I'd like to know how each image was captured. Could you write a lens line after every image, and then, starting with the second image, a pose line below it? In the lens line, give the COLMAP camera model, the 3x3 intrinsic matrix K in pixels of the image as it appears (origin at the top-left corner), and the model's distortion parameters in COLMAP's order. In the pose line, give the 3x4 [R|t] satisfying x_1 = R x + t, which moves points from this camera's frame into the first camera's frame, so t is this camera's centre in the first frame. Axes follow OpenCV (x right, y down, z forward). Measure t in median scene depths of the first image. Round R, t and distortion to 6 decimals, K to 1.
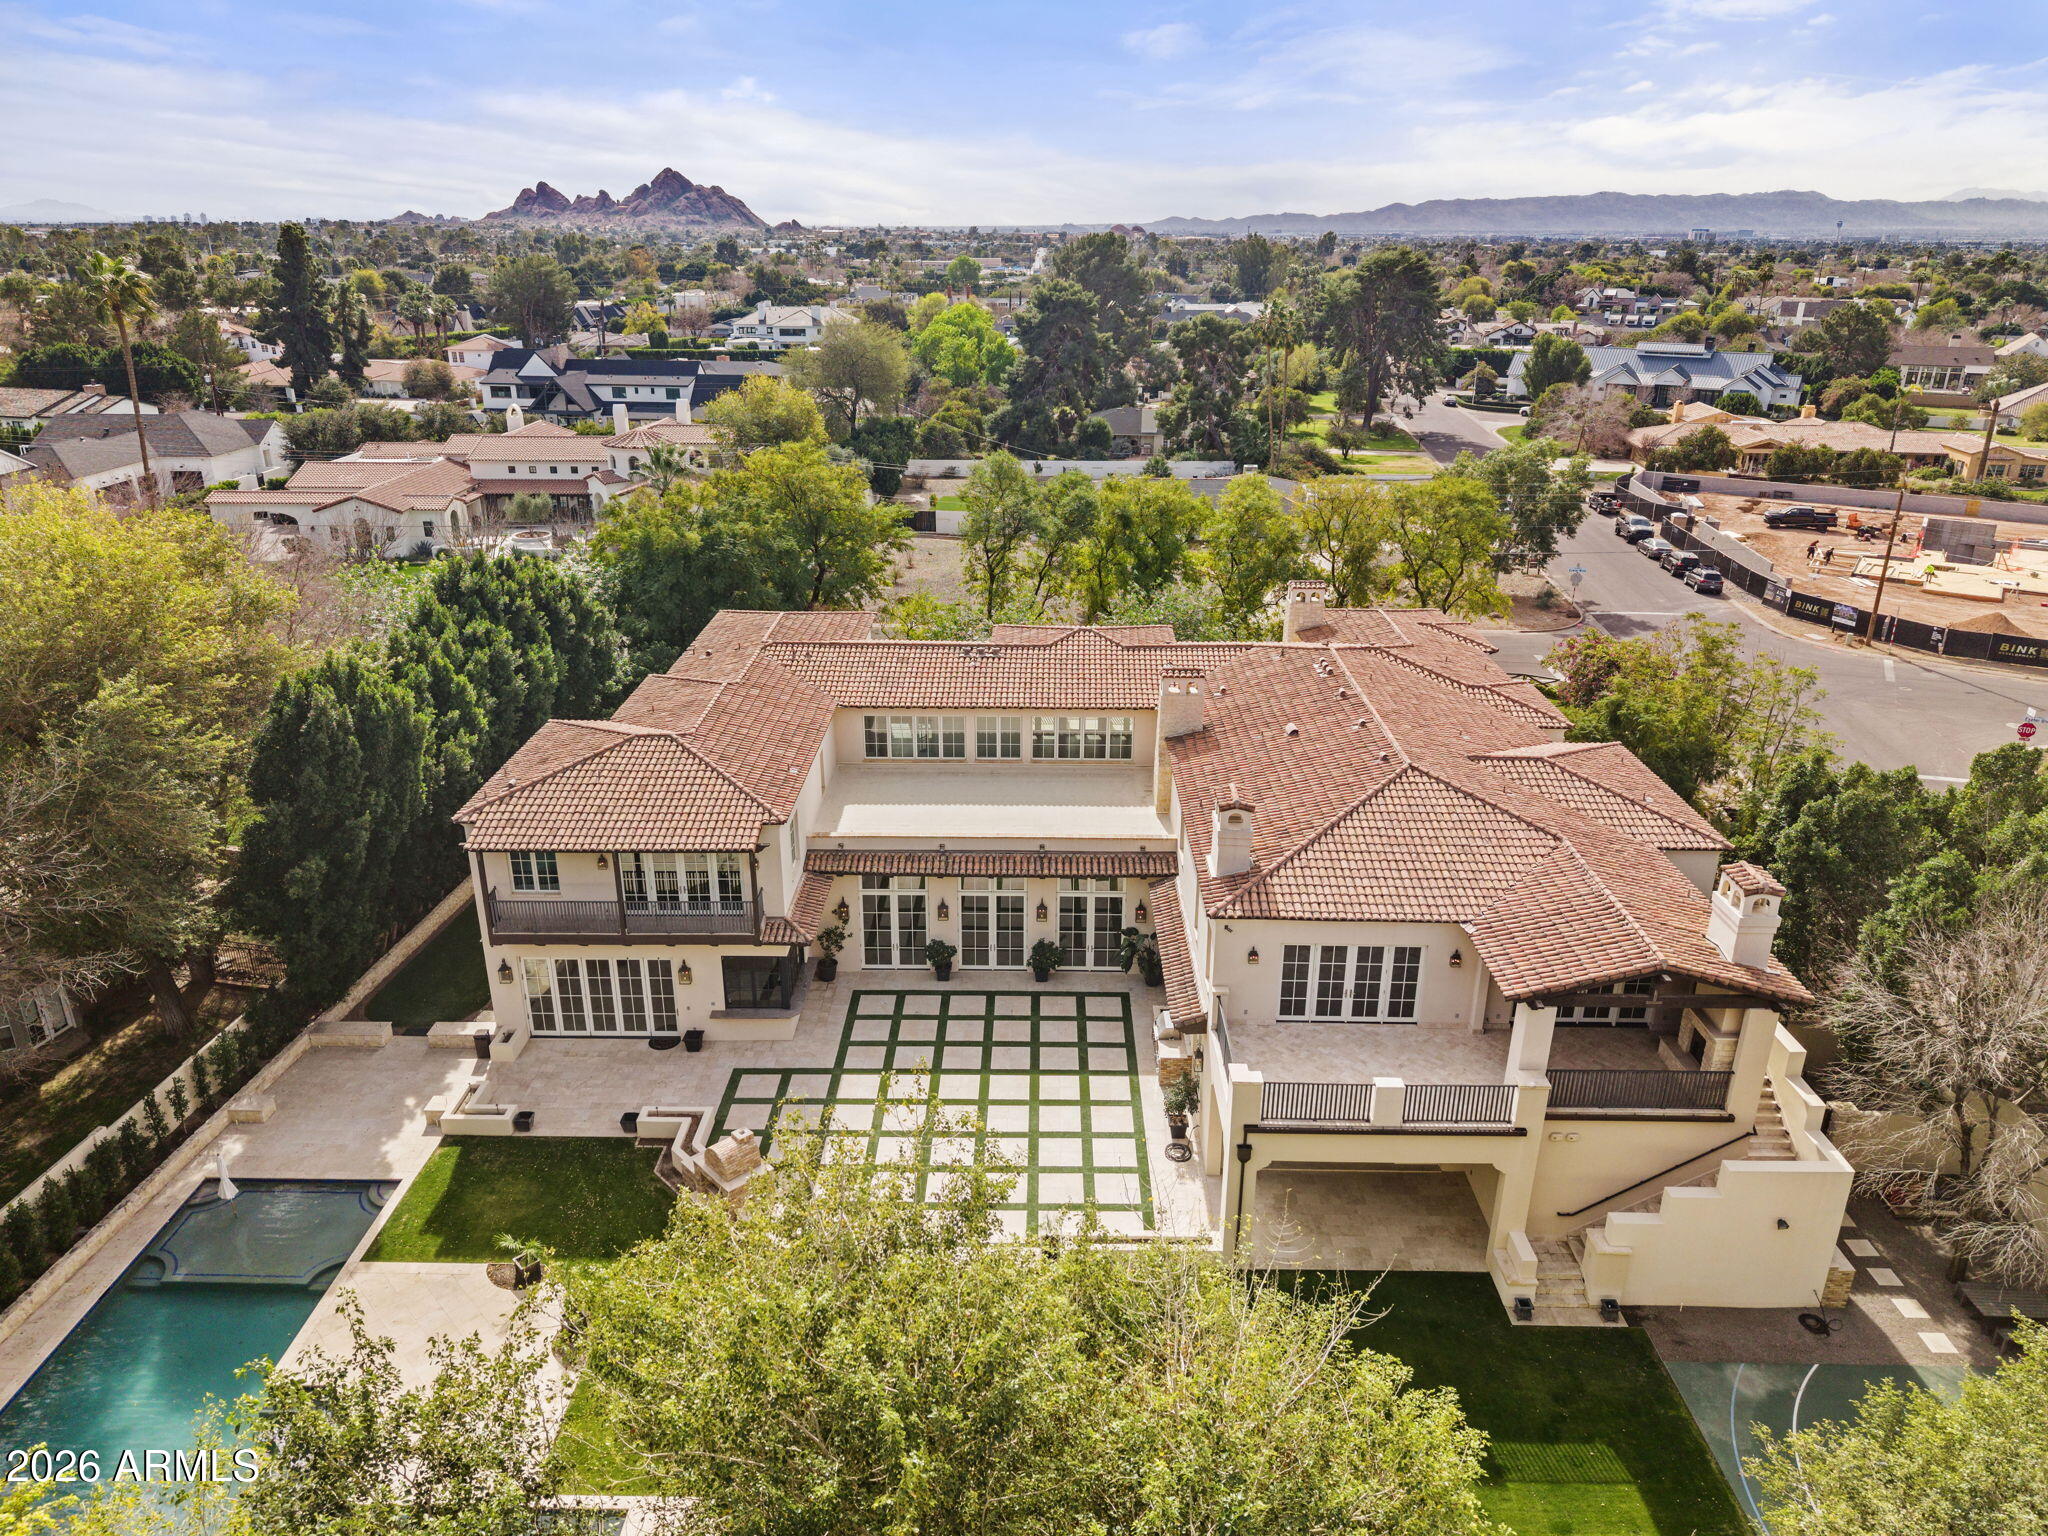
lens RADIAL K [[1383.8, 0, 1026.5], [0, 1383.8, 777.8], [0, 0, 1]] dist [0.001713, -0.008432]
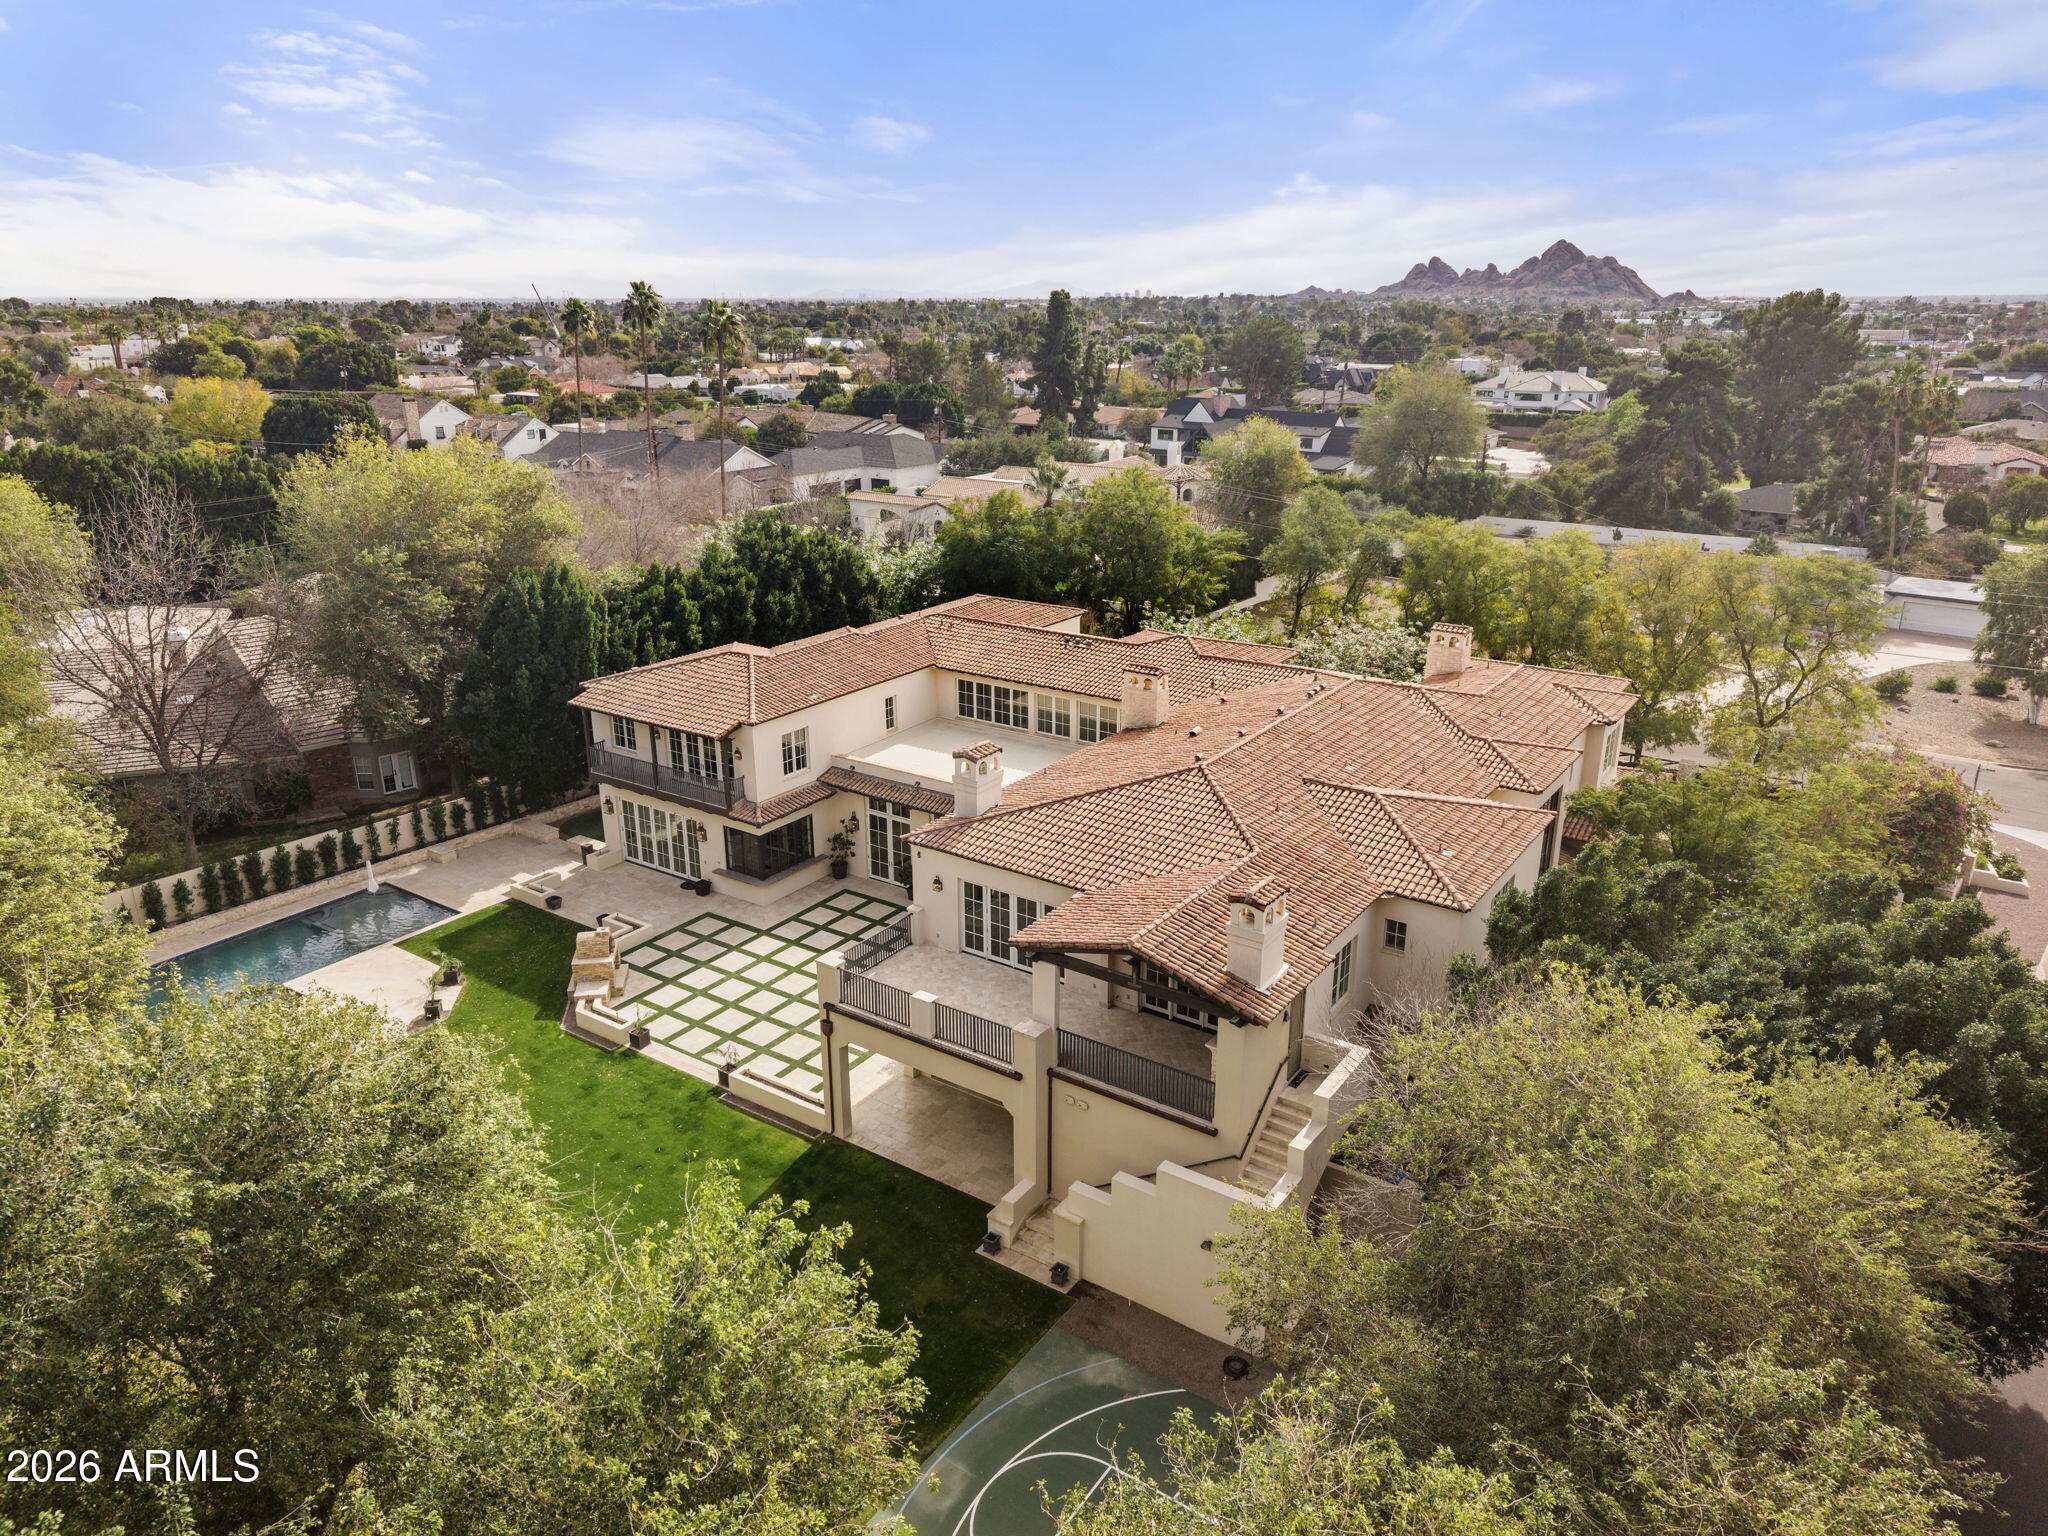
lens RADIAL K [[1383.8, 0, 1023.7], [0, 1383.8, 756.7], [0, 0, 1]] dist [0.001713, -0.008432]
pose [[0.825599, 0.170016, -0.538034, 0.678646], [-0.202111, 0.979362, -0.000660, 0.011013], [0.526818, 0.109288, 0.842923, 0.058769]]
